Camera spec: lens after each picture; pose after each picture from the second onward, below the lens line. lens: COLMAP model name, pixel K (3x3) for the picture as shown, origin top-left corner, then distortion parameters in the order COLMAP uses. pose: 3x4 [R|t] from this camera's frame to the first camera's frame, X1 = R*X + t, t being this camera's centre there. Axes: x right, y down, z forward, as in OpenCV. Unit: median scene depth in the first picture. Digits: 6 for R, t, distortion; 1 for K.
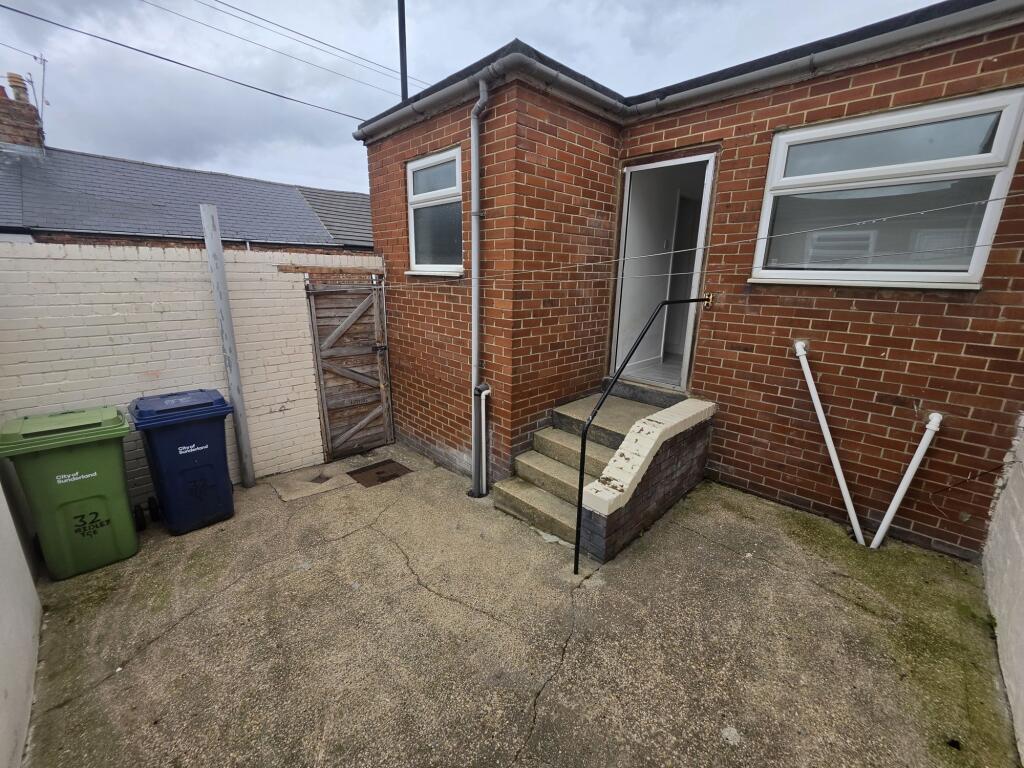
lens RADIAL K [[411.7, 0, 512.0], [0, 411.7, 377.9], [0, 0, 1]] dist [-0.000119, 0.000099]
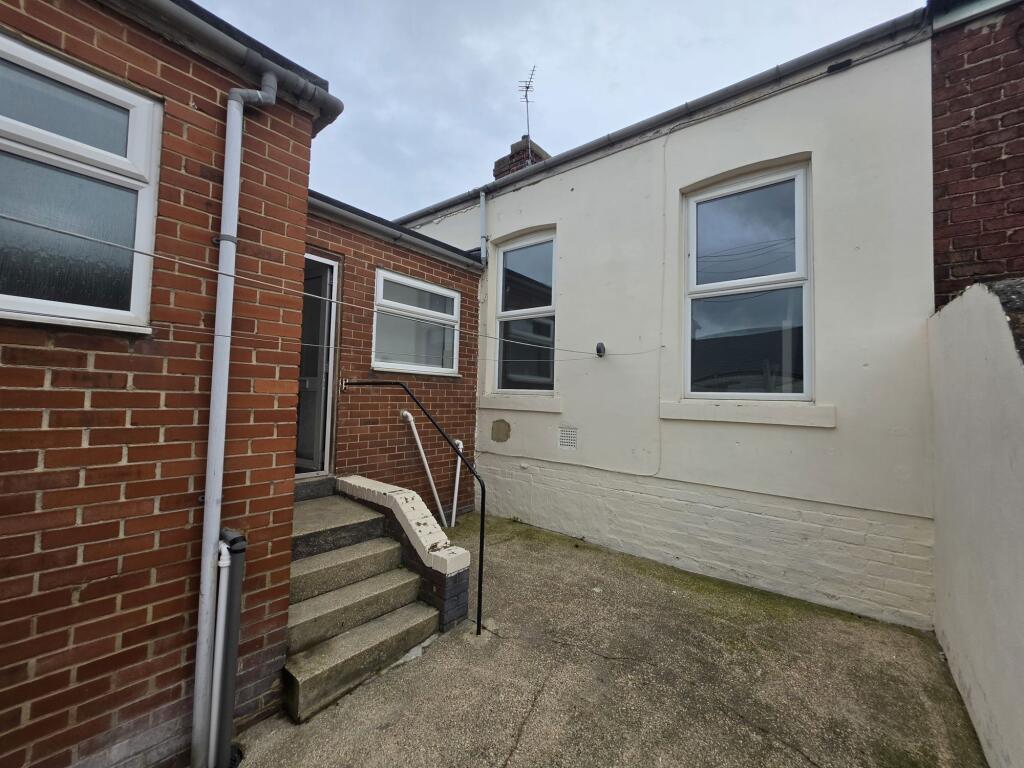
lens RADIAL K [[411.7, 0, 512.0], [0, 411.7, 377.9], [0, 0, 1]] dist [-0.000119, 0.000099]
pose [[-0.104379, 0.024136, 0.994245, -0.796971], [0.221812, 0.975089, -0.000385, -0.121305], [-0.969487, 0.220496, -0.107132, 0.780967]]
